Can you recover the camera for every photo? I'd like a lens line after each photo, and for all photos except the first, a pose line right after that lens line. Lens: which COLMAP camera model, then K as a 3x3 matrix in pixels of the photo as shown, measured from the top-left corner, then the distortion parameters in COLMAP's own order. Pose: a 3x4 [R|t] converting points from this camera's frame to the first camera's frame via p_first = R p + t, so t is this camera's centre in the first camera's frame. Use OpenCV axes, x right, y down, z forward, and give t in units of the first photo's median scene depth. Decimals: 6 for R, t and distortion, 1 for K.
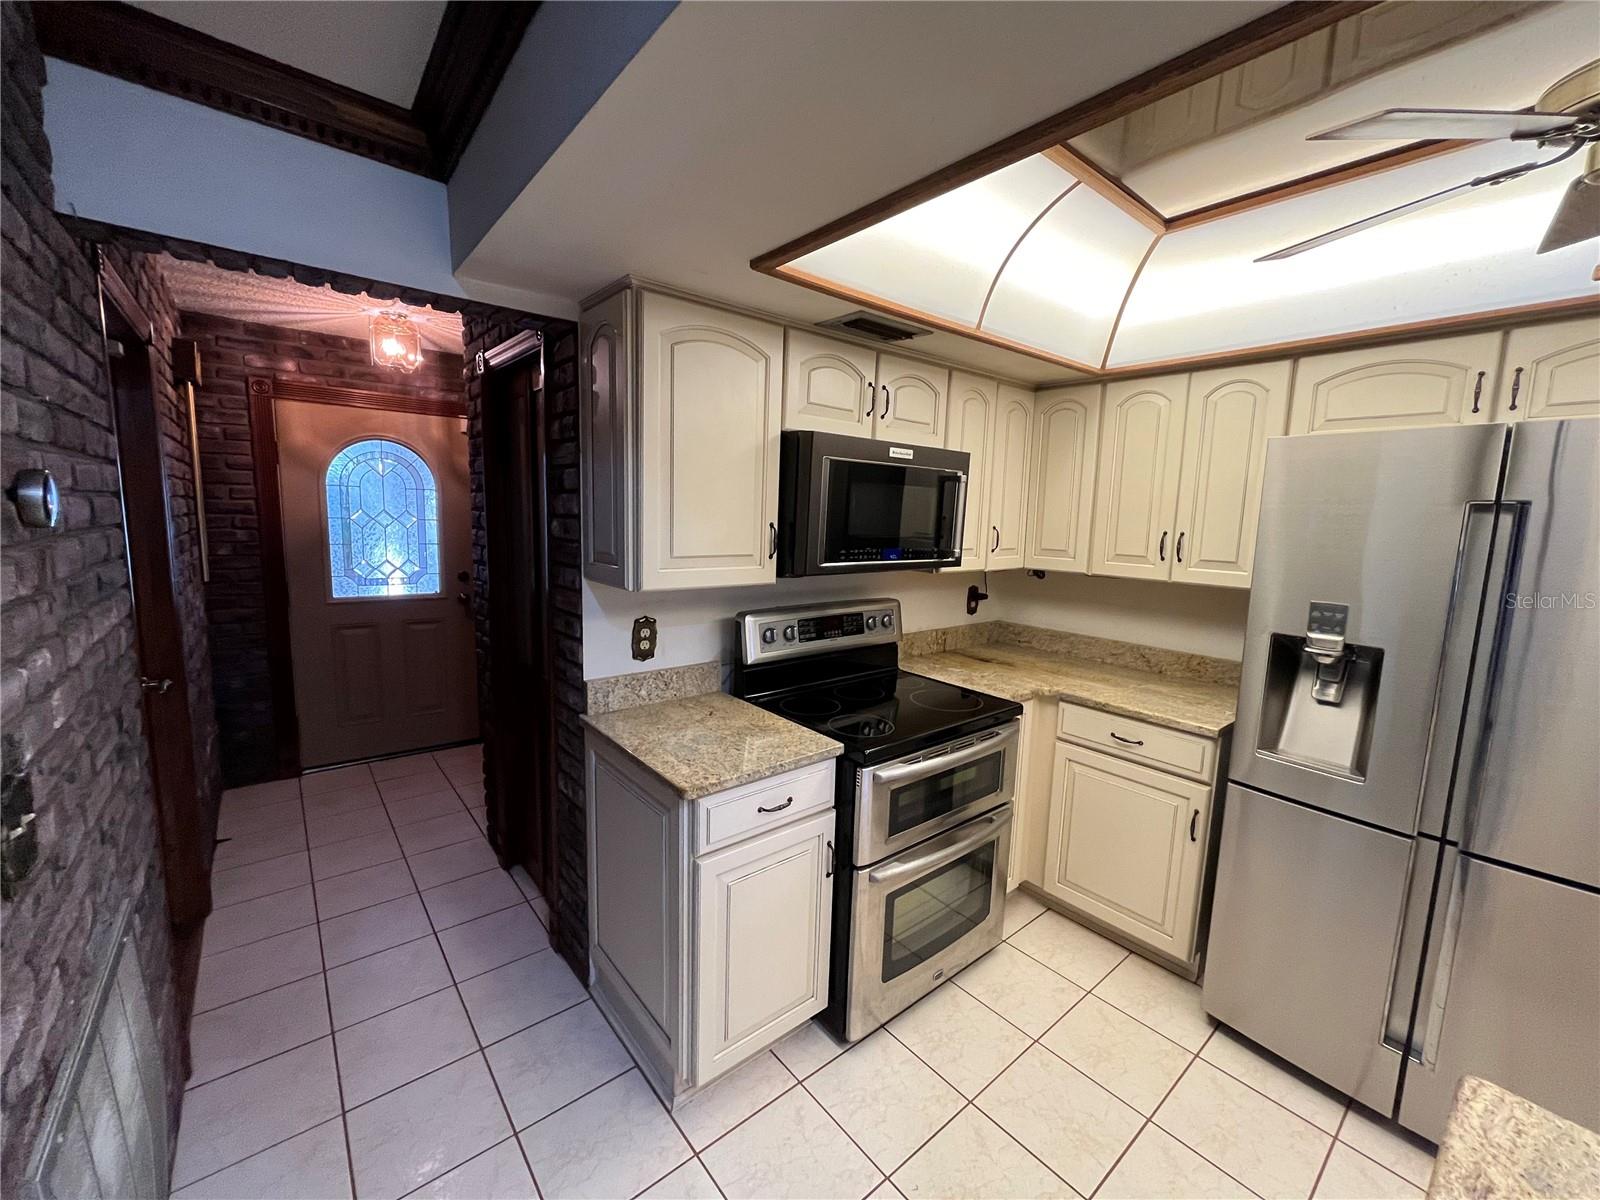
lens RADIAL K [[641.7, 0, 804.0], [0, 641.7, 597.1], [0, 0, 1]] dist [-0.002919, -0.000764]
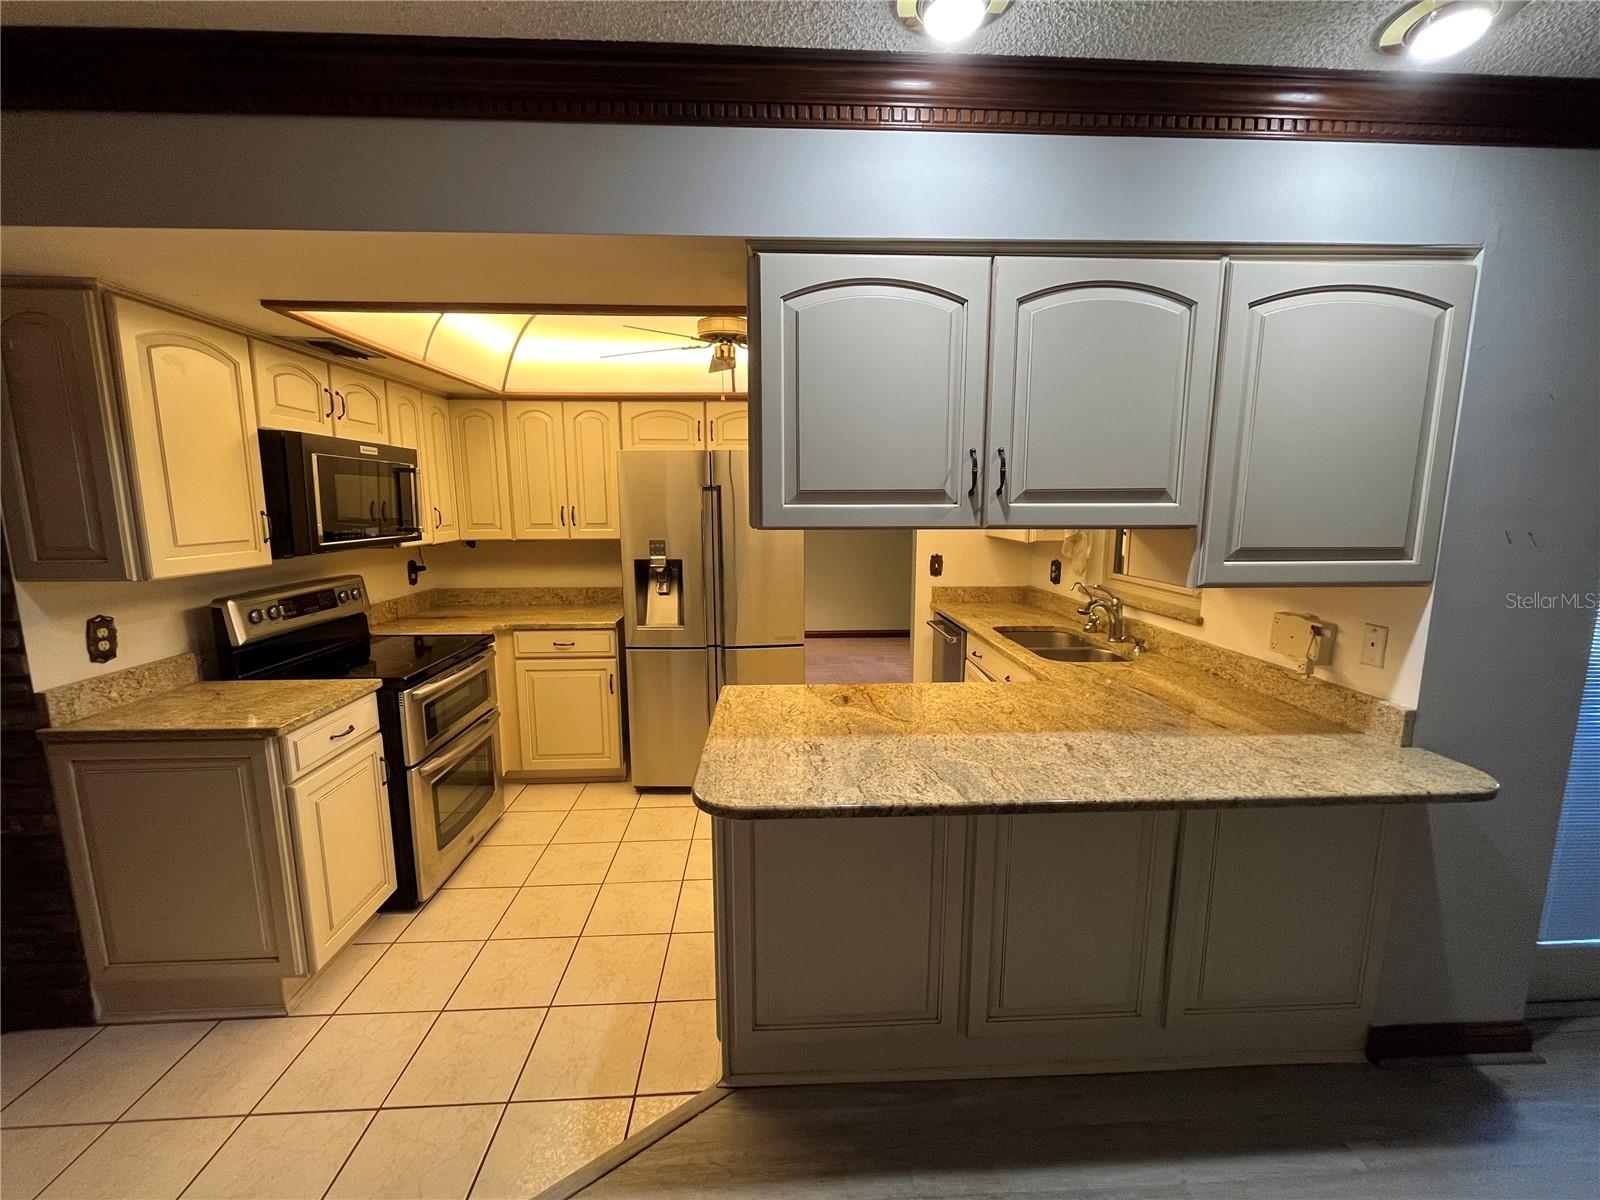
lens RADIAL K [[641.7, 0, 804.0], [0, 641.7, 597.1], [0, 0, 1]] dist [-0.002919, -0.000764]
pose [[0.592394, -0.149247, 0.791704, -0.374546], [0.124868, 0.987825, 0.092785, 0.045616], [-0.795913, 0.043893, 0.603817, -0.404115]]
